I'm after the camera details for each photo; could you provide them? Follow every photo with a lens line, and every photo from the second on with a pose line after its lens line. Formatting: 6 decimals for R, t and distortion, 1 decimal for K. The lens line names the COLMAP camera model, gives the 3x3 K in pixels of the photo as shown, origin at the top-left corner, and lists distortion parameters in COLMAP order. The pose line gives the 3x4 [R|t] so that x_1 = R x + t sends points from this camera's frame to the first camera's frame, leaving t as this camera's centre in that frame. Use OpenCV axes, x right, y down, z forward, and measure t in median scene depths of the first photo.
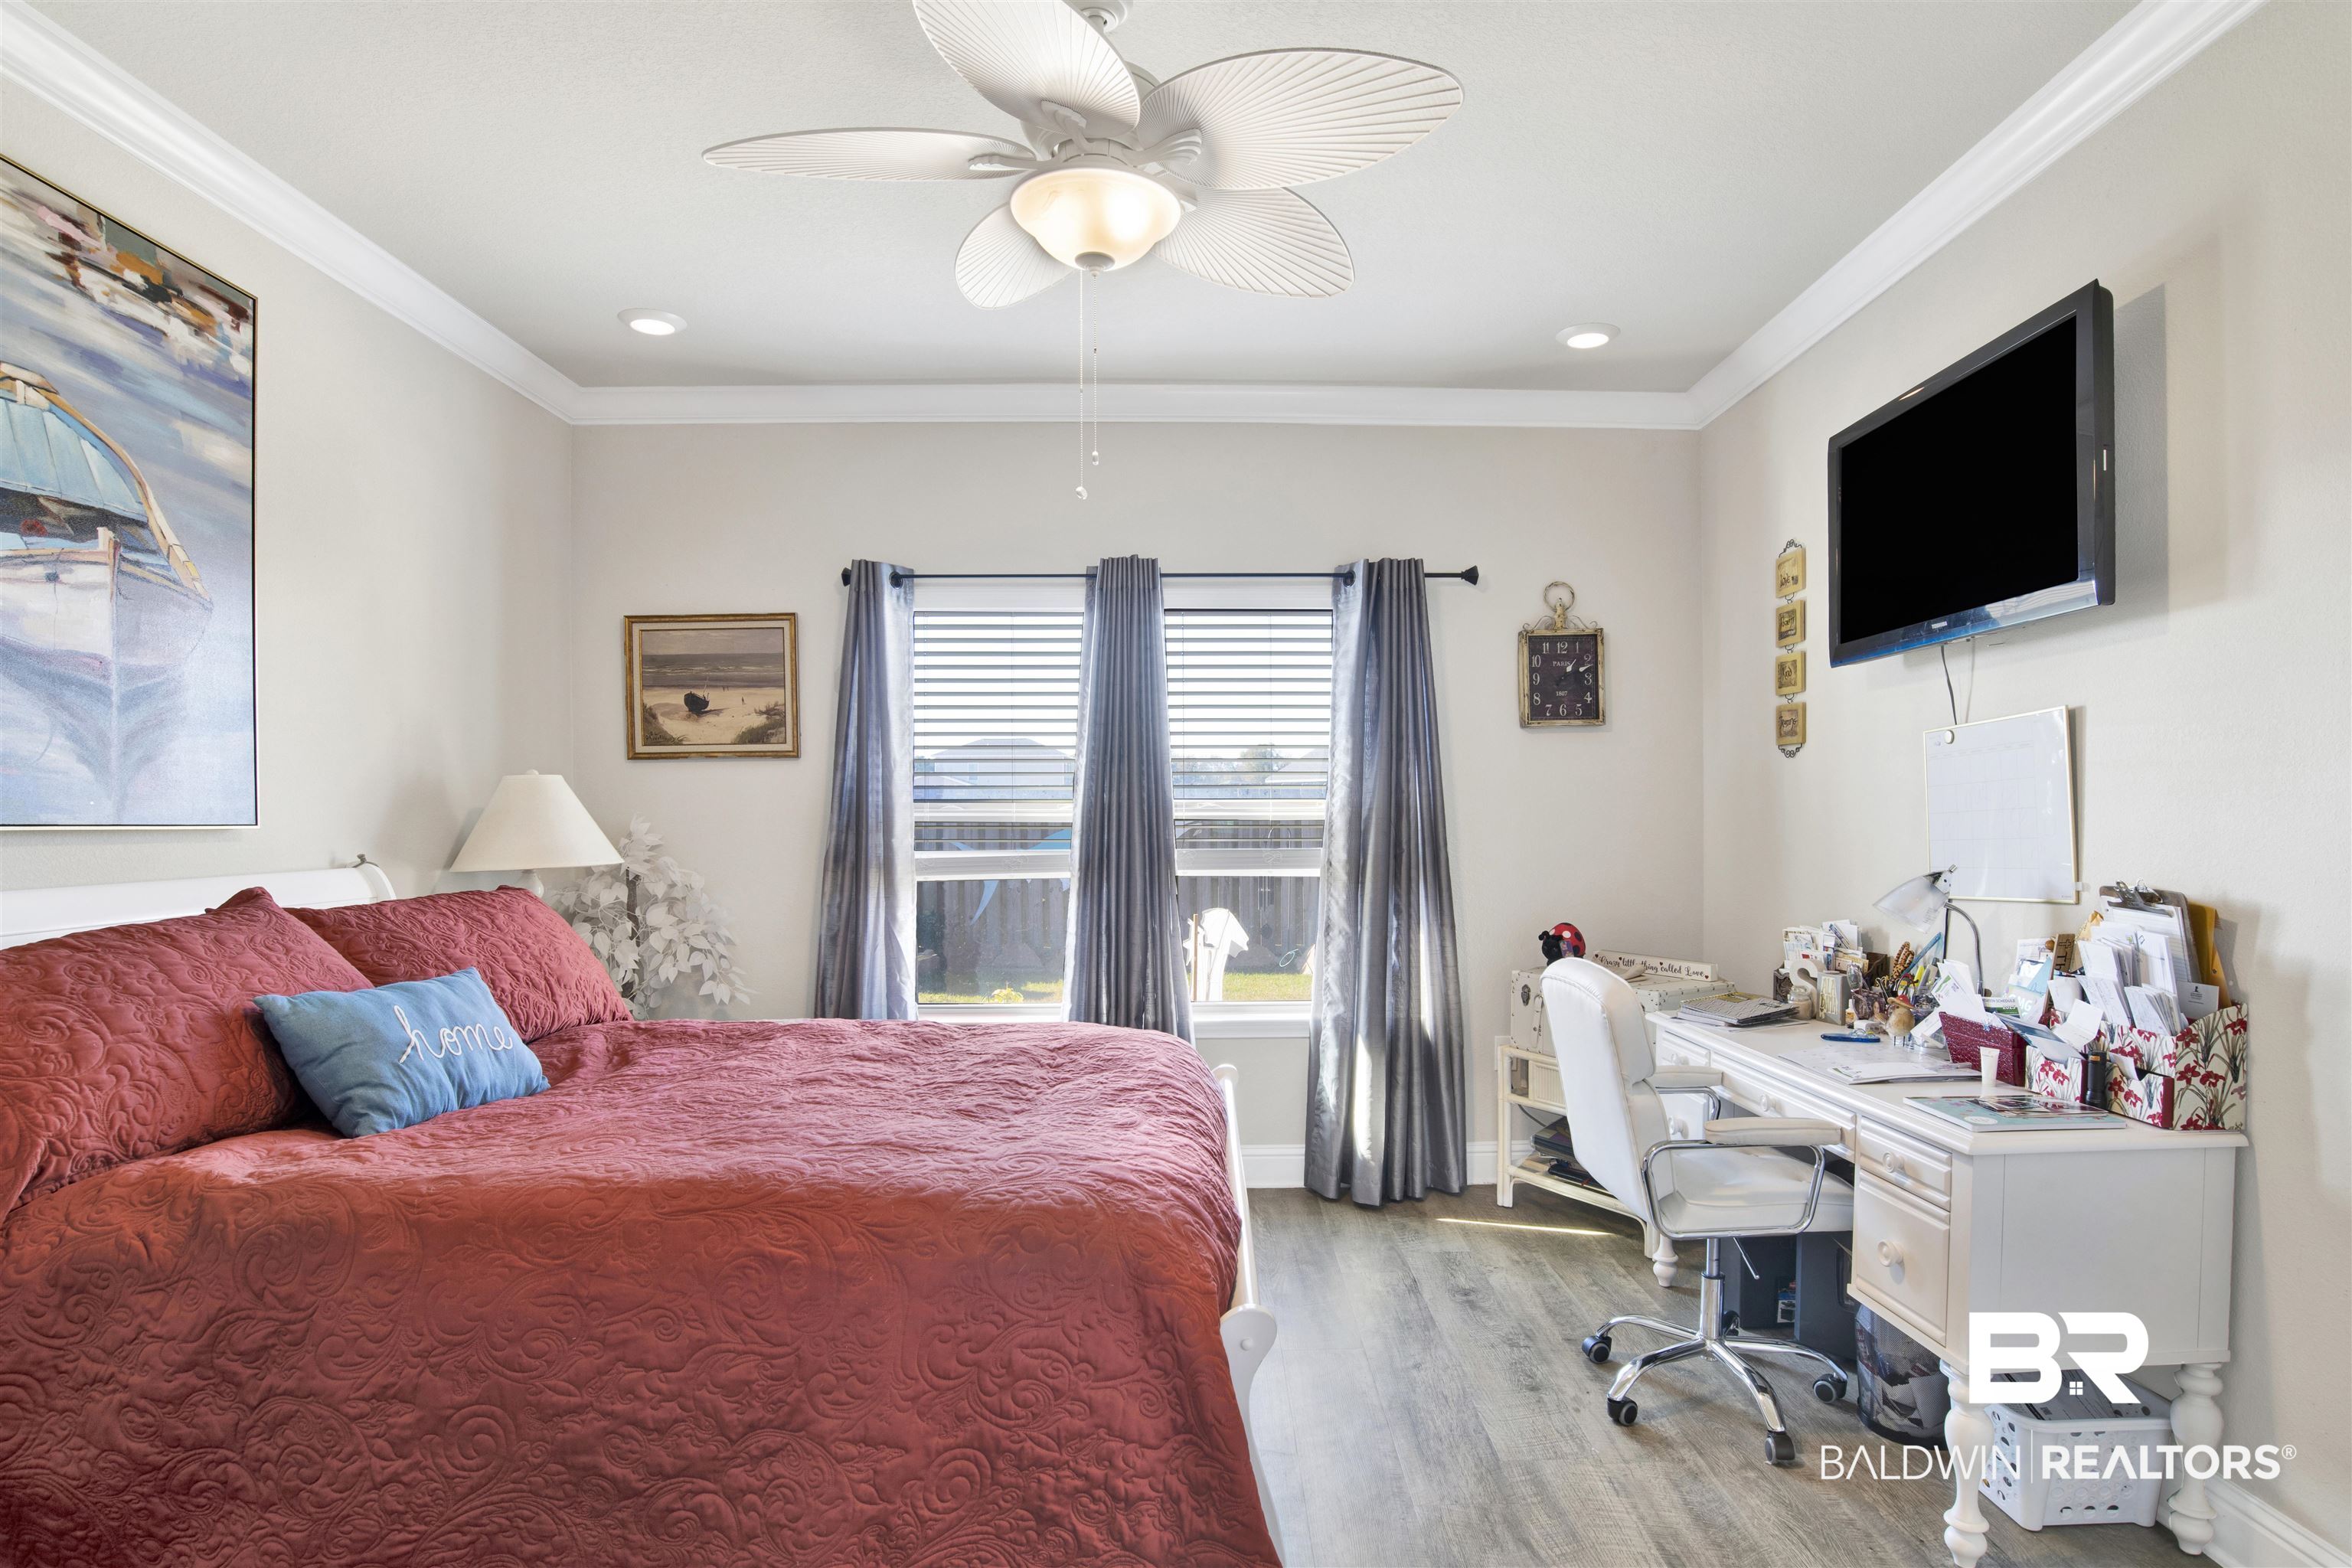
lens RADIAL K [[1250.1, 0, 1176.0], [0, 1250.1, 784.0], [0, 0, 1]] dist [-0.064718, 0.020613]
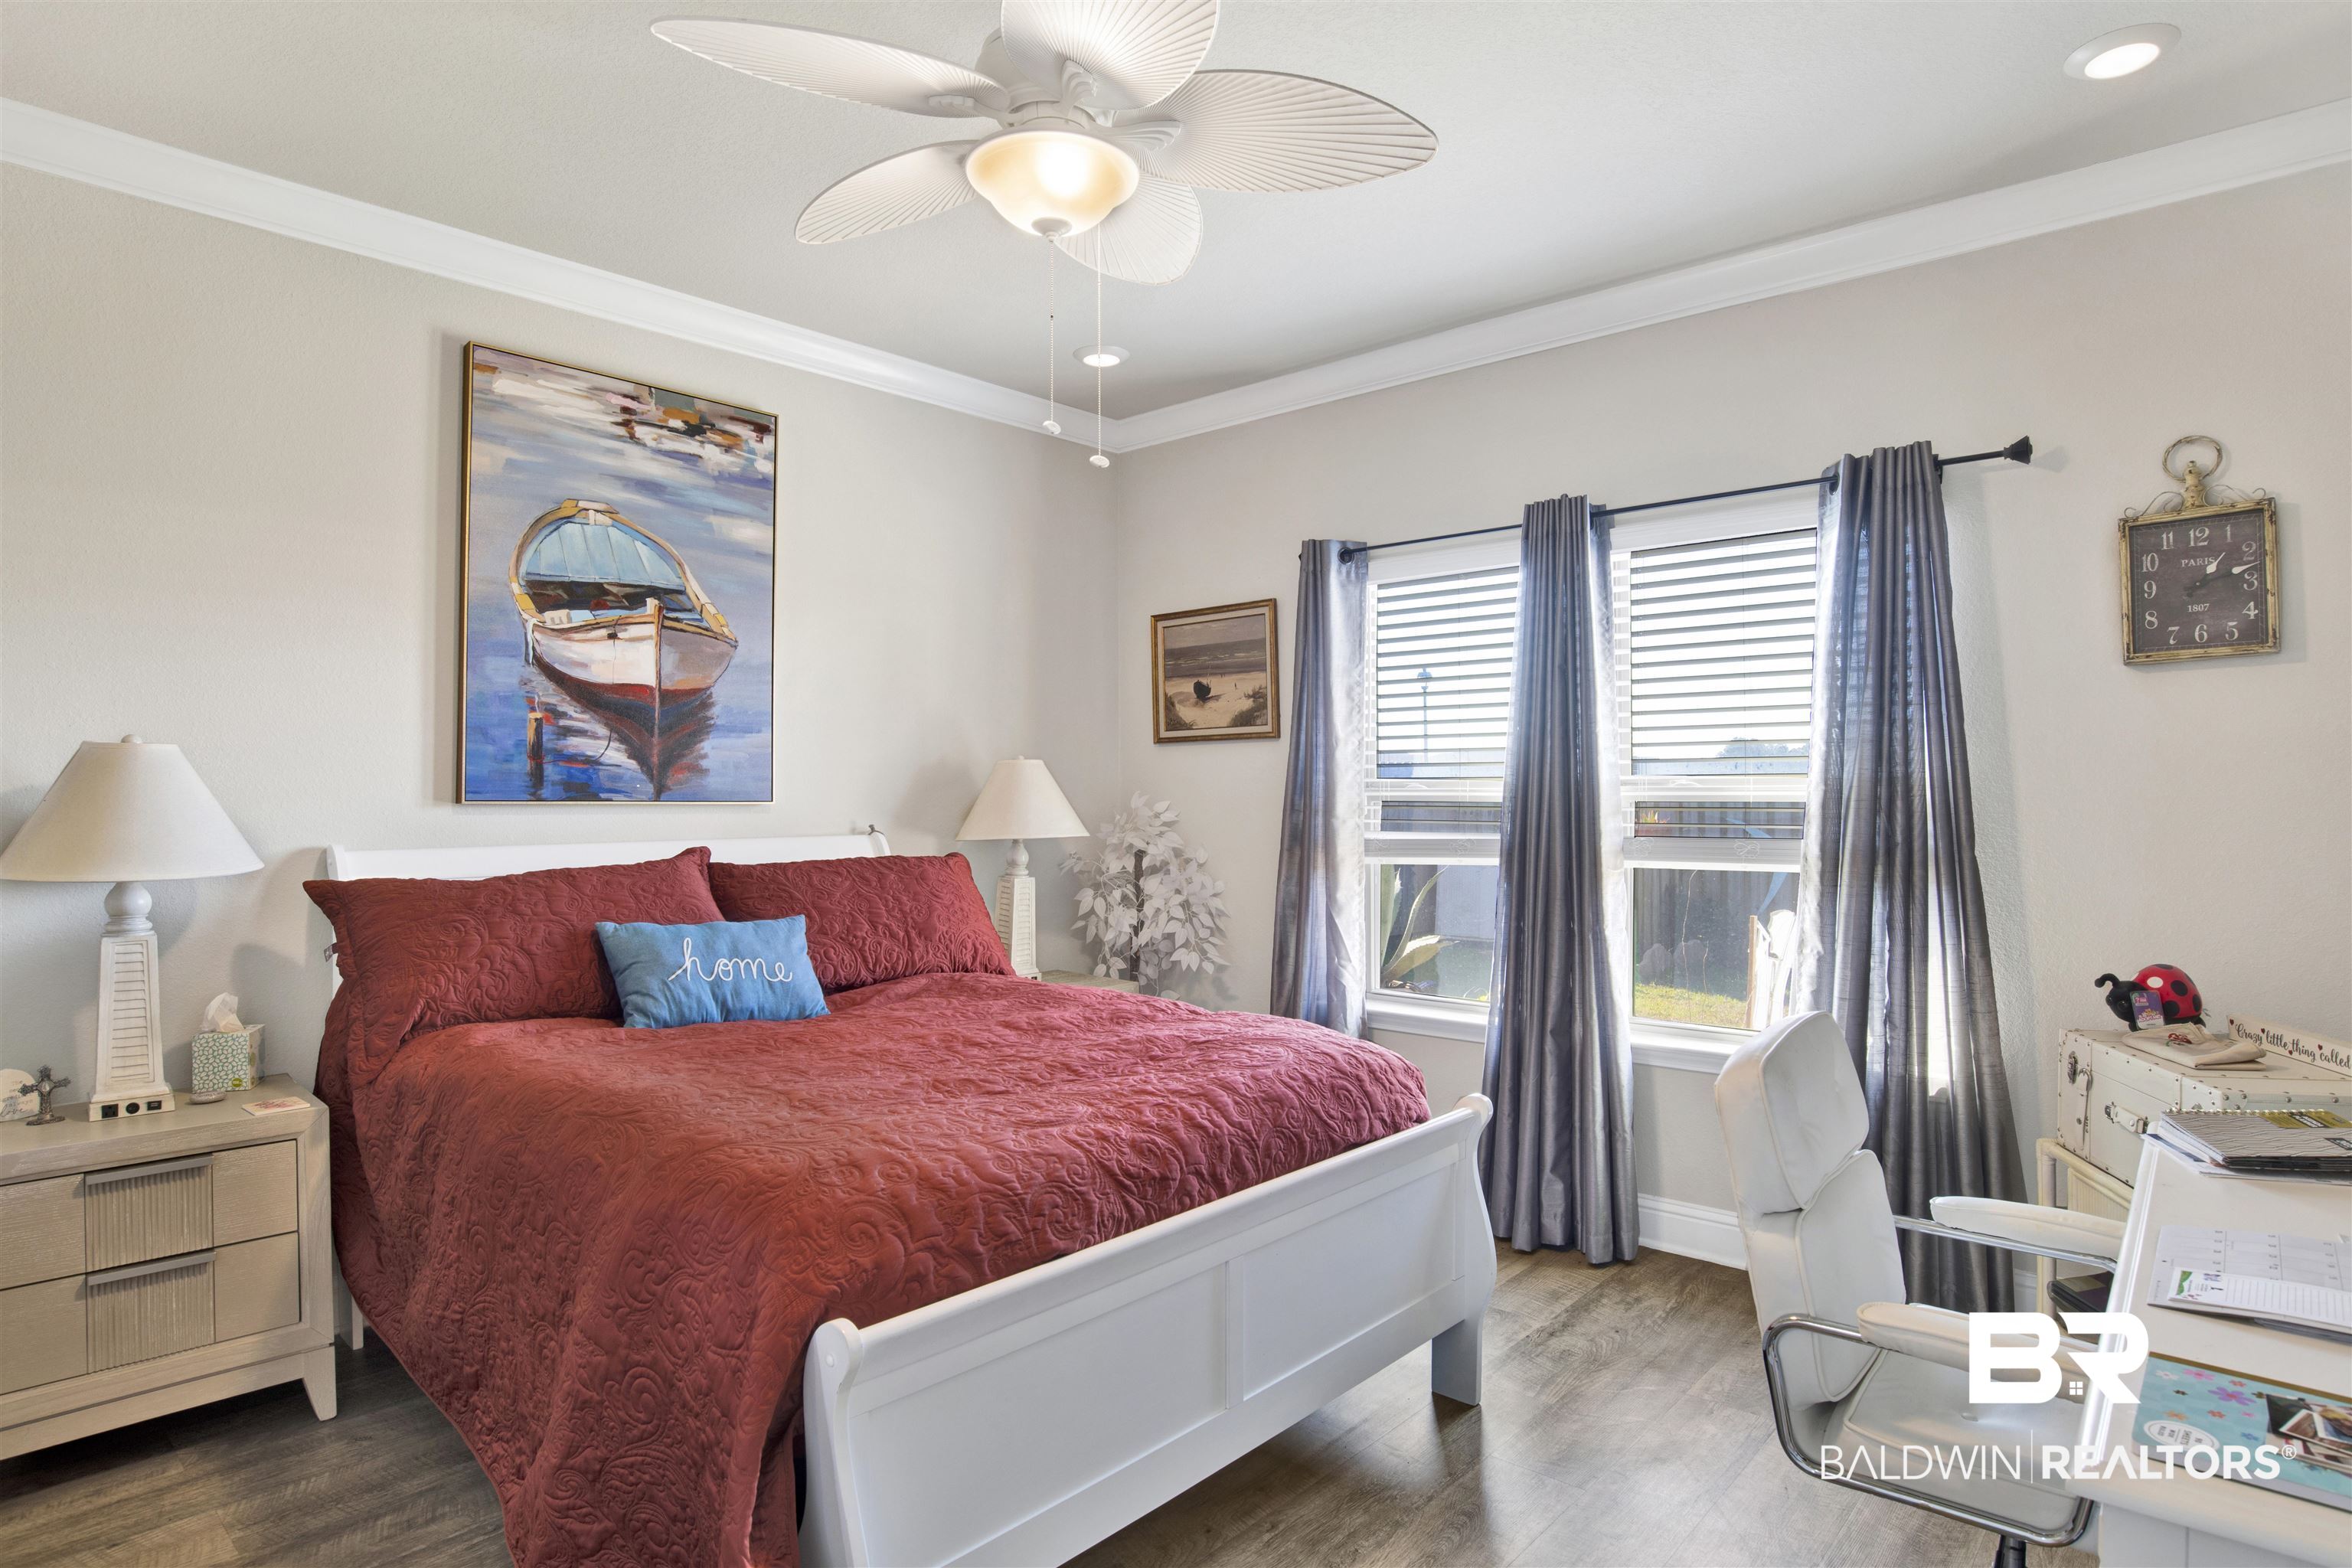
lens RADIAL K [[1255.0, 0, 1176.0], [0, 1255.0, 734.2], [0, 0, 1]] dist [-0.070564, 0.023177]
pose [[0.737198, -0.028740, -0.675065, 0.532266], [0.015065, 0.999546, -0.026102, 0.001869], [0.675508, 0.009072, 0.737296, 0.281892]]
